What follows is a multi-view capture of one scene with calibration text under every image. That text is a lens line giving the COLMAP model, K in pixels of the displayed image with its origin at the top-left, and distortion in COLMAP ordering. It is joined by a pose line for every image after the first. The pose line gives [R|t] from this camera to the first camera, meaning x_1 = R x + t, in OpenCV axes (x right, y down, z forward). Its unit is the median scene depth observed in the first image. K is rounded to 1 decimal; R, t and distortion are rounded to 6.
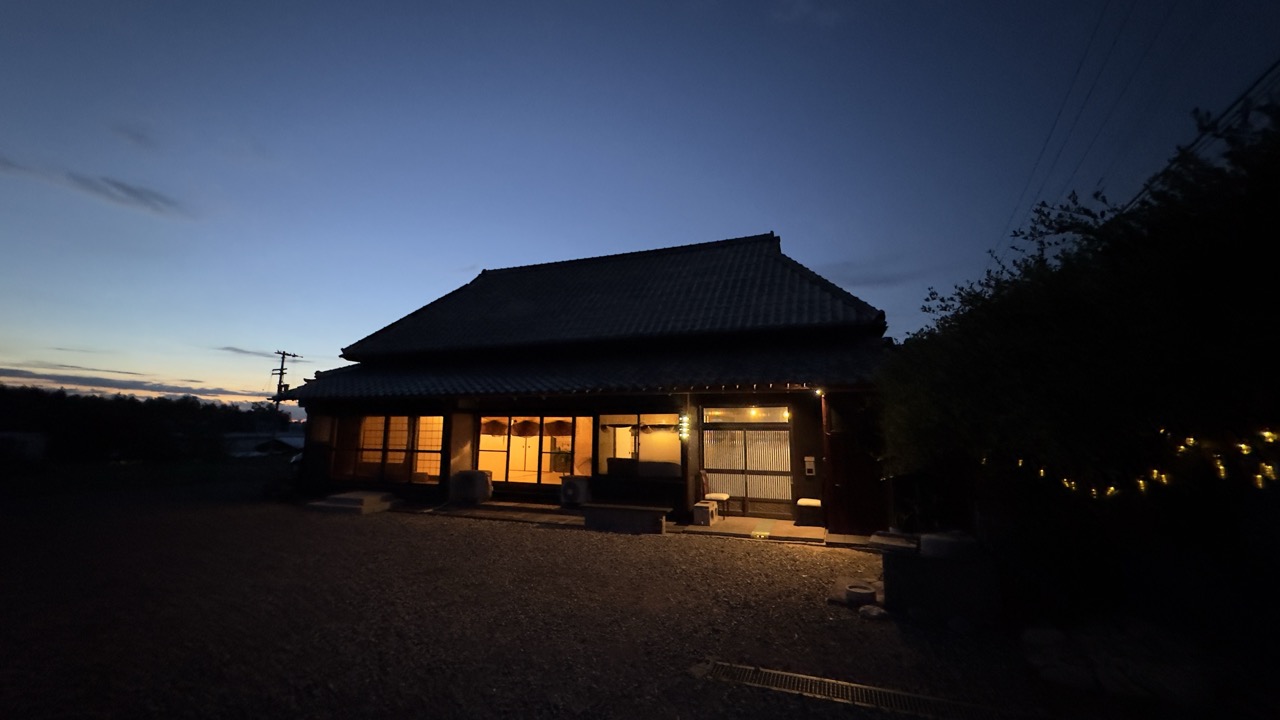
lens RADIAL K [[519.3, 0, 638.9], [0, 519.3, 357.3], [0, 0, 1]] dist [0.000675, 0.000319]
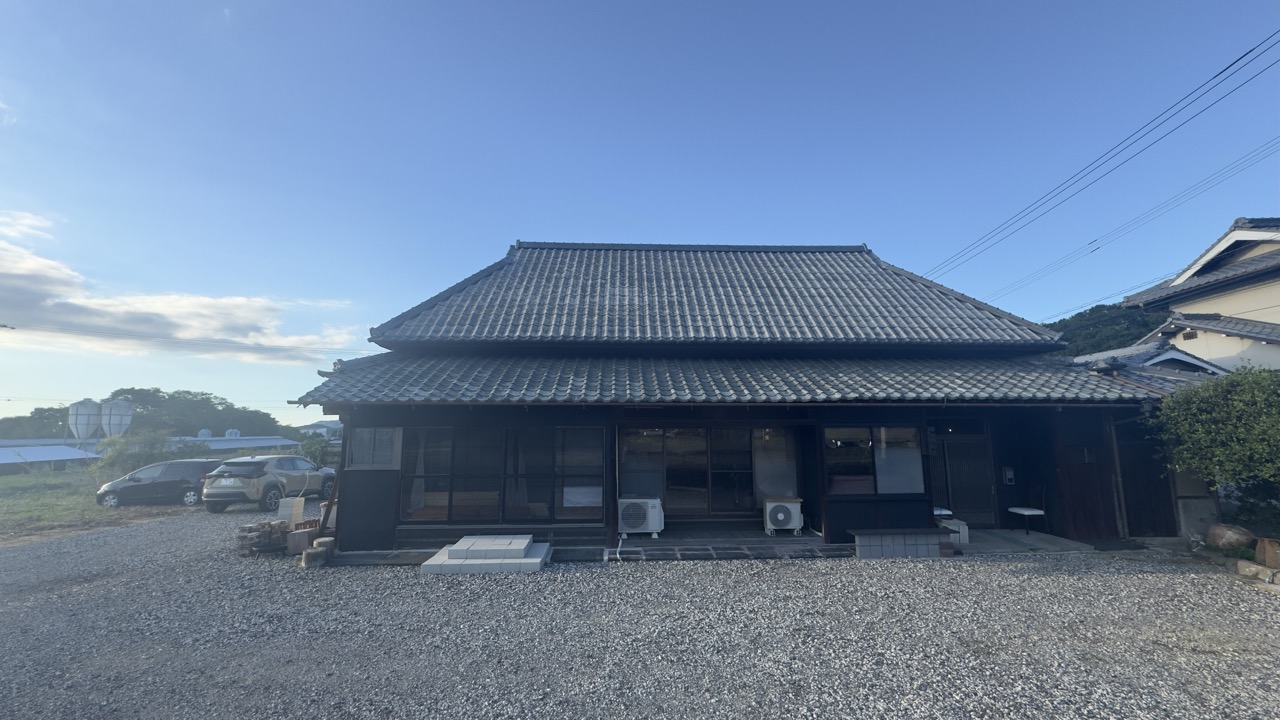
lens RADIAL K [[525.7, 0, 647.5], [0, 525.7, 350.9], [0, 0, 1]] dist [-0.001363, -0.000065]
pose [[0.913755, 0.051239, 0.403022, -0.698227], [-0.048190, 0.998681, -0.017711, 0.009375], [-0.403398, -0.003238, 0.915019, 0.290522]]
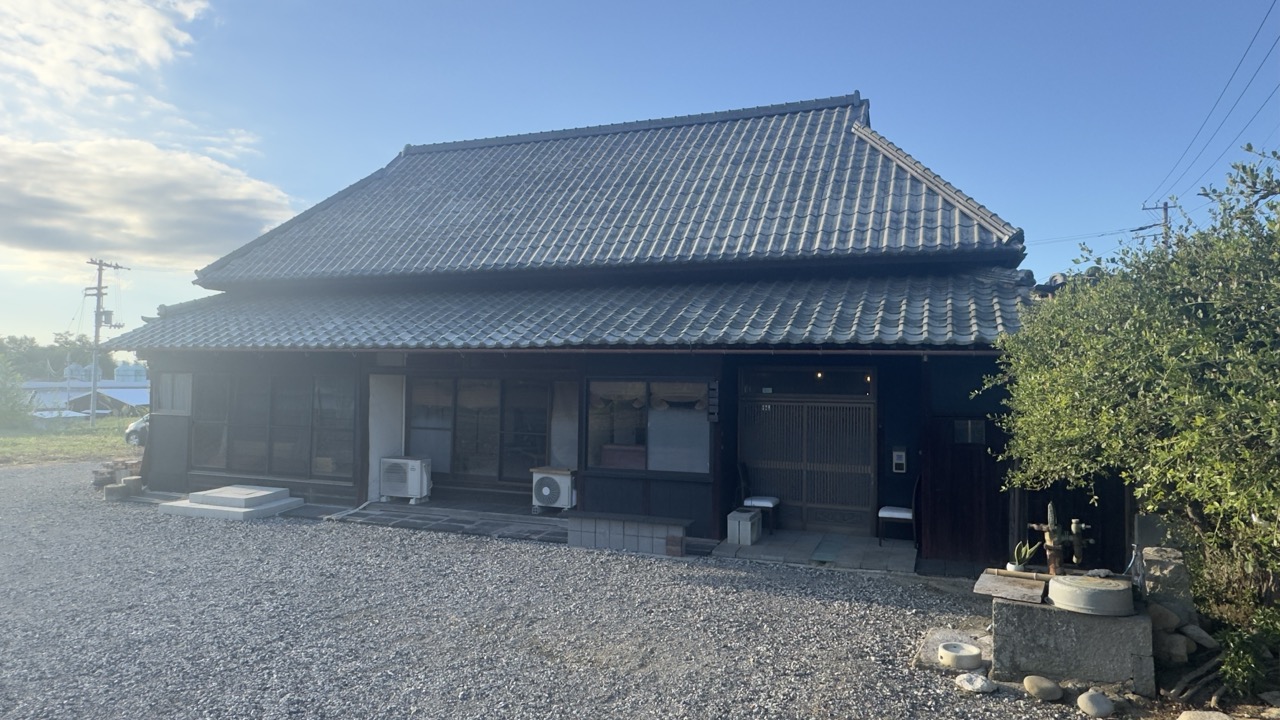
lens RADIAL K [[800.3, 0, 640.7], [0, 800.3, 357.4], [0, 0, 1]] dist [0.004263, -0.000738]
pose [[0.999964, 0.006145, -0.005921, -0.003152], [-0.005418, 0.993256, 0.115815, -0.038473], [0.006593, -0.115779, 0.993253, -0.022474]]
